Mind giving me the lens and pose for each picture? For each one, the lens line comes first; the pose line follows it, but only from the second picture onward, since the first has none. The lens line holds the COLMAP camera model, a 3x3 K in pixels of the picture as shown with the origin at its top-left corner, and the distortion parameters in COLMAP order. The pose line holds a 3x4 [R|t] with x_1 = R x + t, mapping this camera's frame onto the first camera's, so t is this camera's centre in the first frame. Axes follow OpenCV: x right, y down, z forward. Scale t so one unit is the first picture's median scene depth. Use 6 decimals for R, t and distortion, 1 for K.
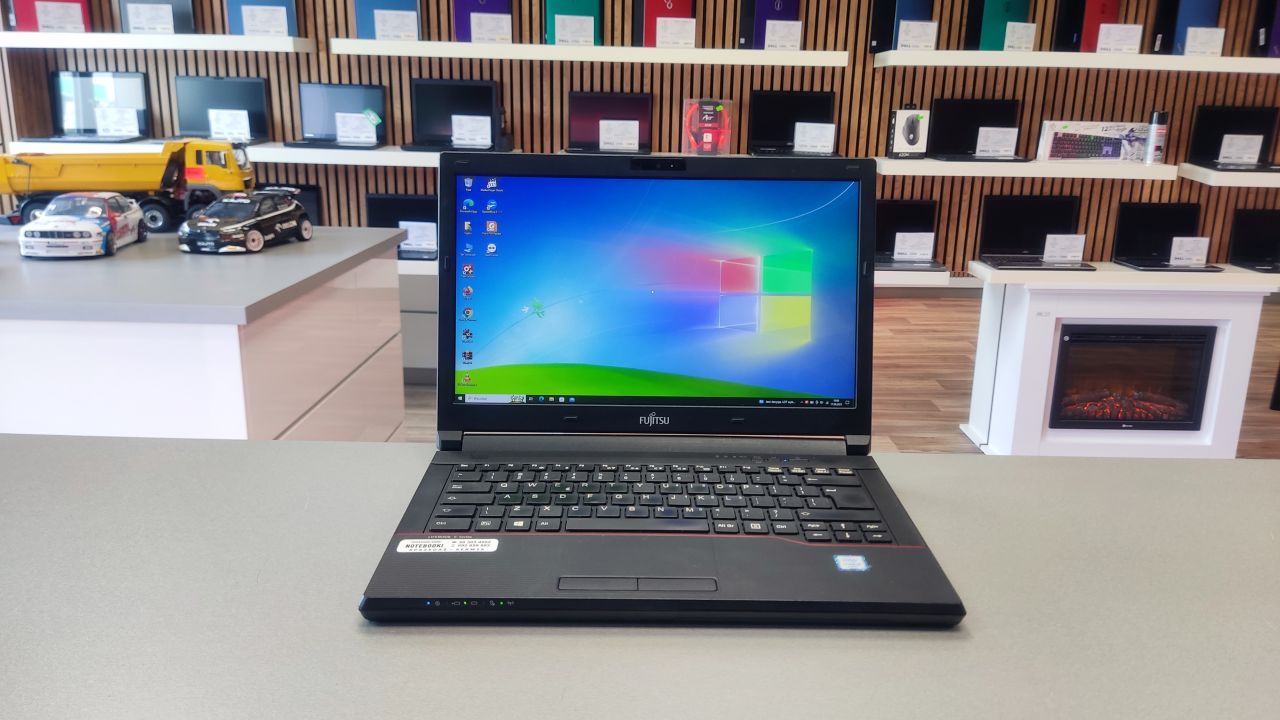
lens RADIAL K [[959.0, 0, 639.2], [0, 959.0, 351.2], [0, 0, 1]] dist [0.073210, -0.118078]
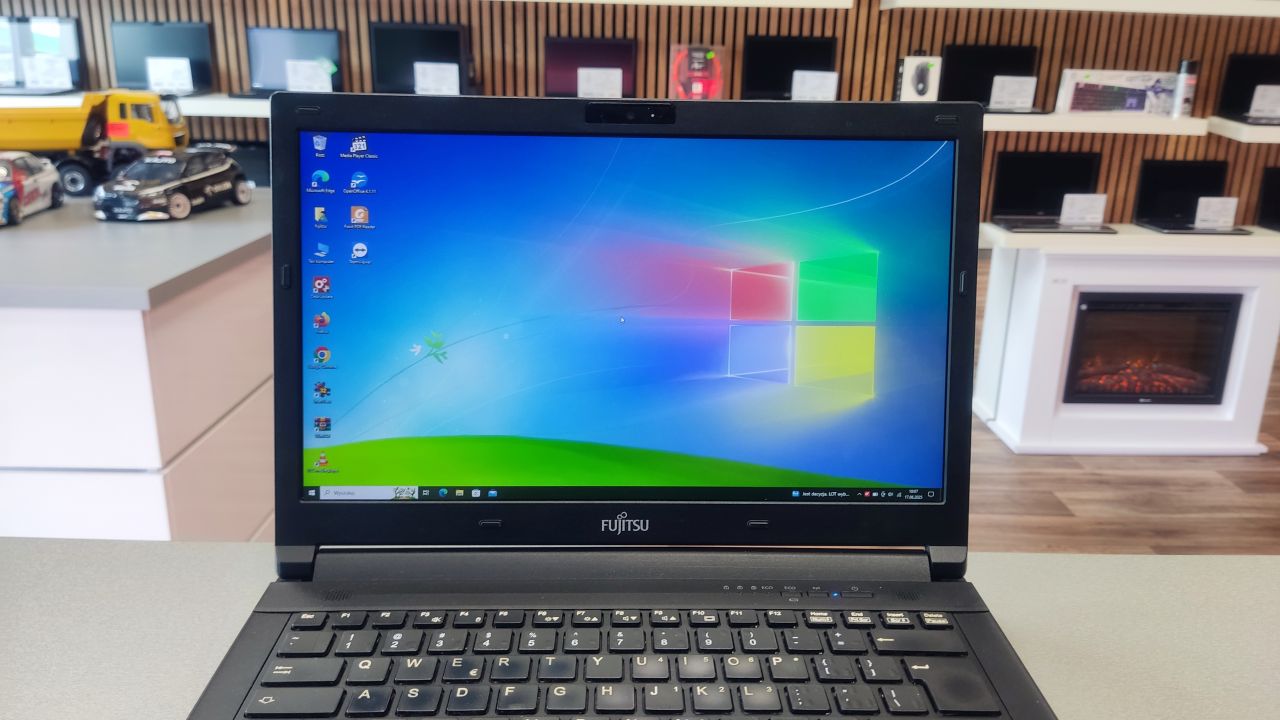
lens RADIAL K [[959.0, 0, 646.8], [0, 959.0, 355.7], [0, 0, 1]] dist [0.073210, -0.118078]
pose [[0.999798, -0.006249, 0.019123, 0.018640], [0.005299, 0.998766, 0.049373, -0.069237], [-0.019408, -0.049262, 0.998597, 0.376770]]
